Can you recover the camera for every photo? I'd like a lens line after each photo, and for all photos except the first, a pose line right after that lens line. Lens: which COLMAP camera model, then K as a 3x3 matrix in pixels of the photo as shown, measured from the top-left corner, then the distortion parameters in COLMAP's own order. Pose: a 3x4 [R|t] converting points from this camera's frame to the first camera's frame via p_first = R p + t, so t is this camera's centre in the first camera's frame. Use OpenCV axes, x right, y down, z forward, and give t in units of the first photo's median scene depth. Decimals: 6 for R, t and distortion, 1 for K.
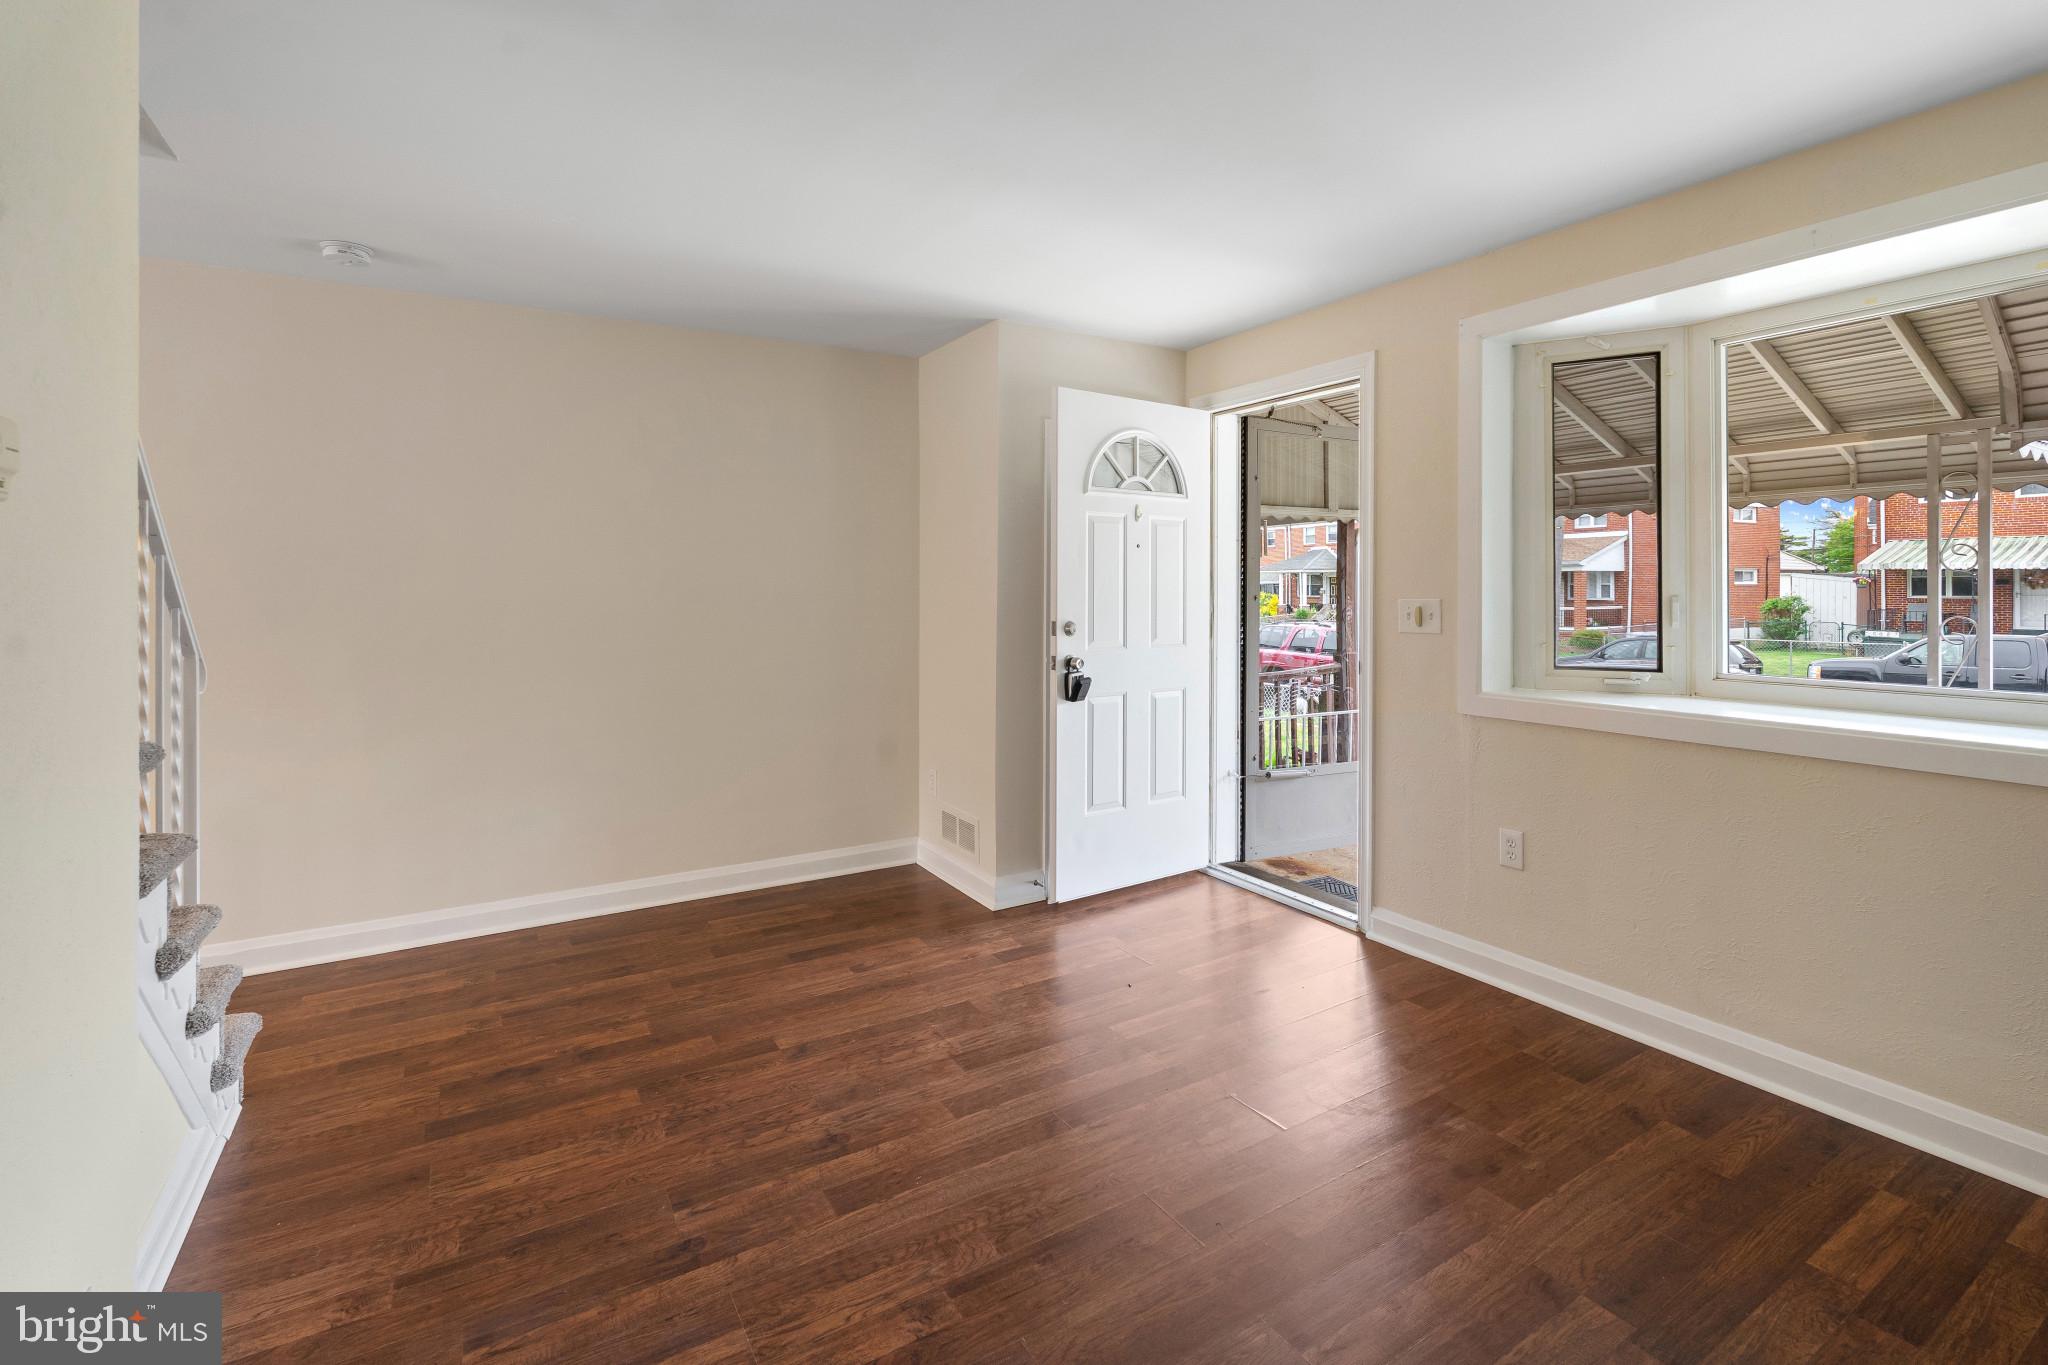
lens RADIAL K [[934.1, 0, 1039.1], [0, 934.1, 583.0], [0, 0, 1]] dist [-0.002022, 0.000356]
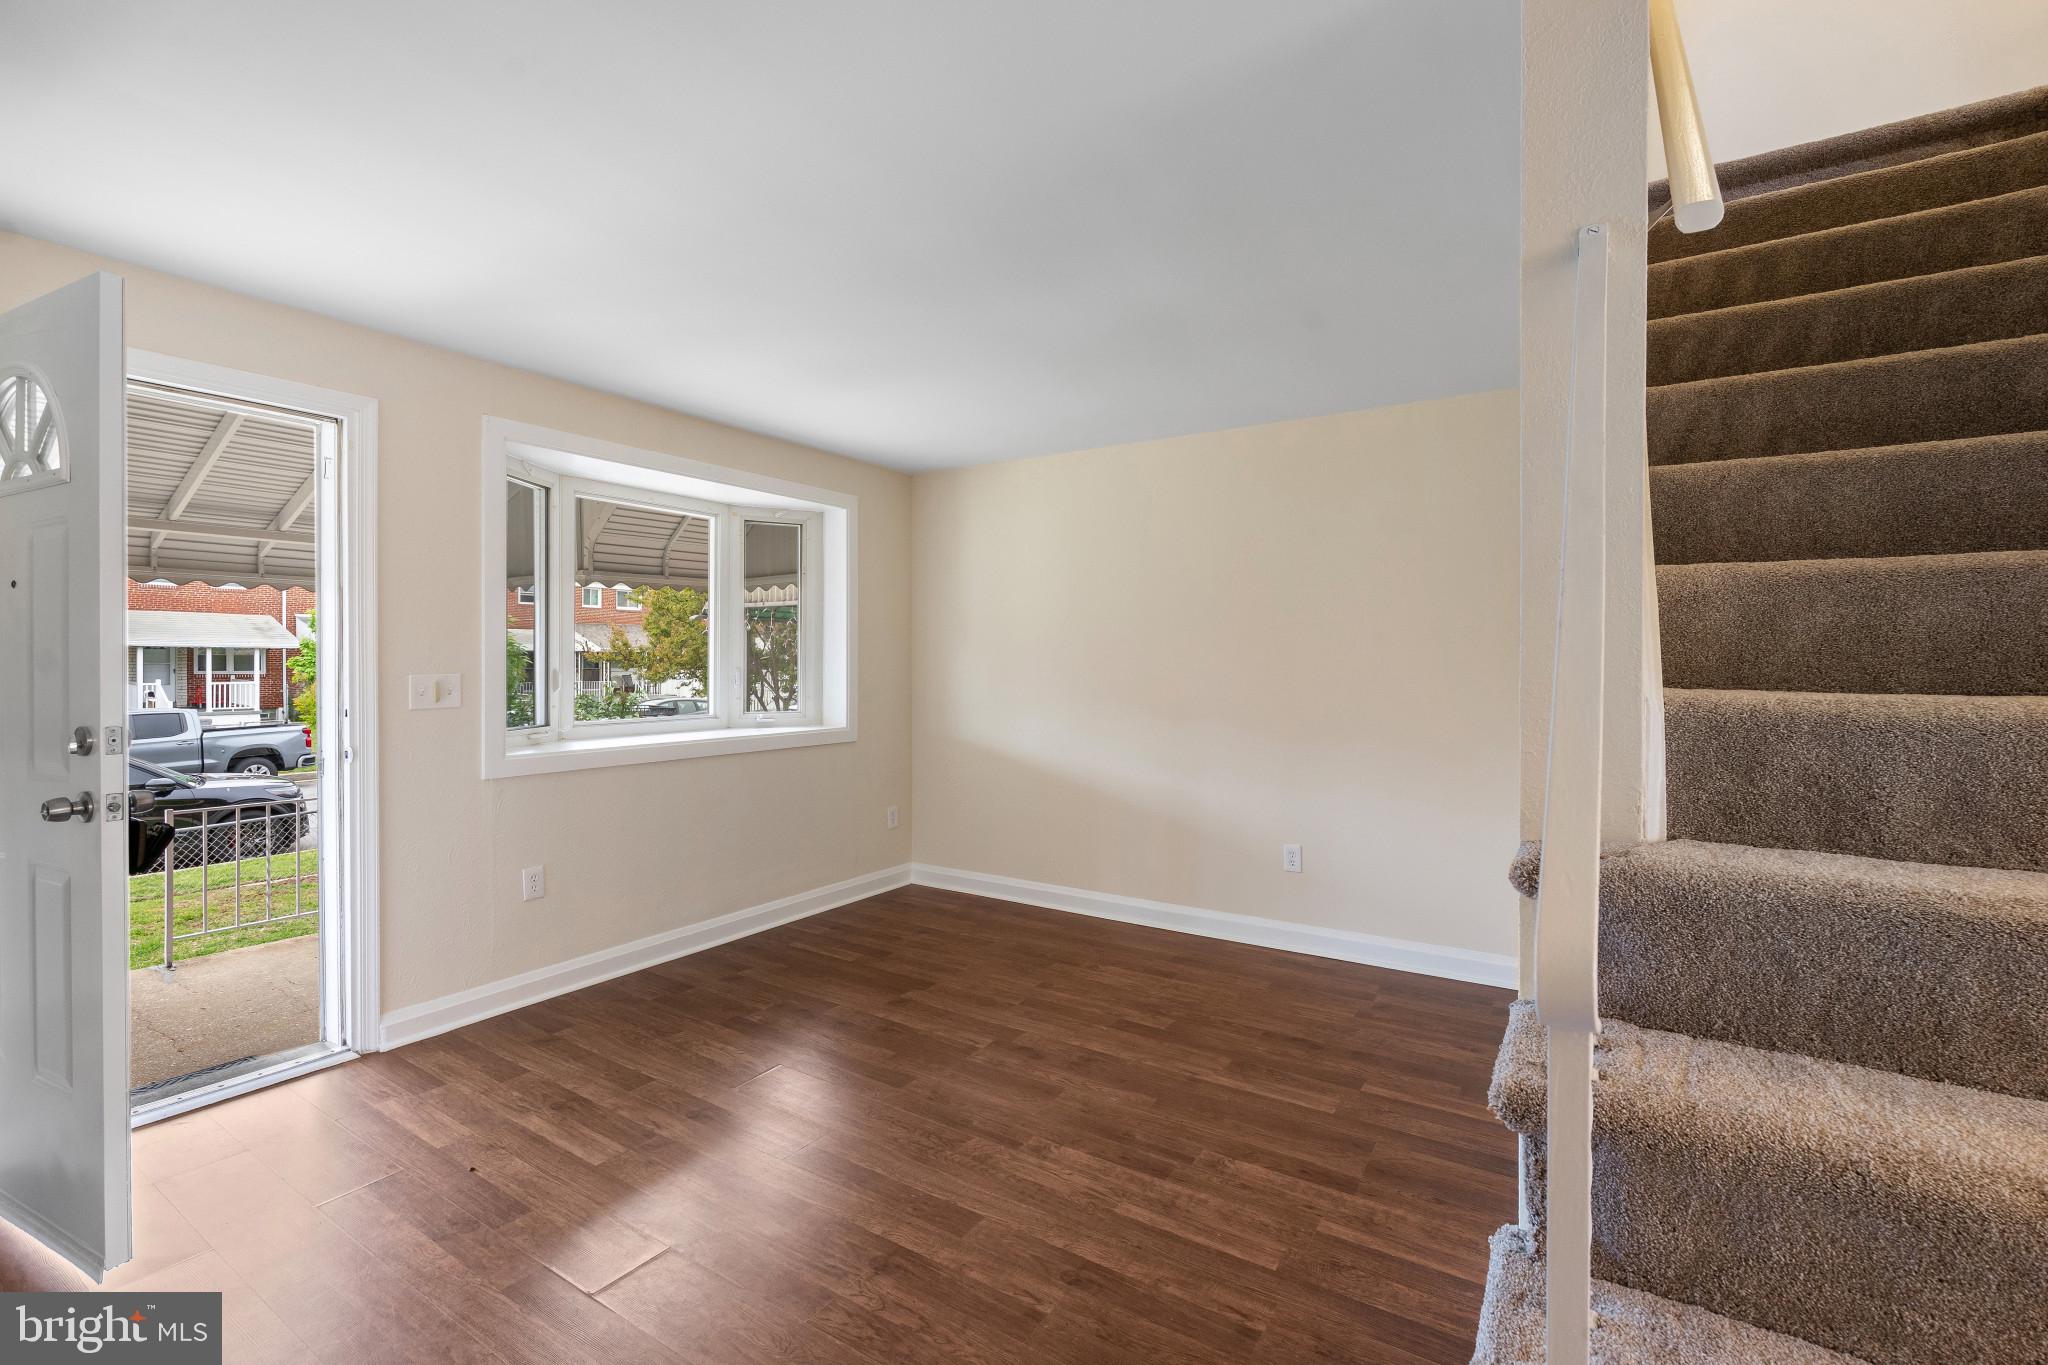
lens RADIAL K [[892.2, 0, 1029.5], [0, 892.2, 677.9], [0, 0, 1]] dist [-0.002718, -0.000459]
pose [[-0.431049, -0.010666, 0.902266, -0.755374], [-0.003248, 0.999942, 0.010269, 0.009905], [-0.902323, 0.001496, -0.431058, 0.887842]]
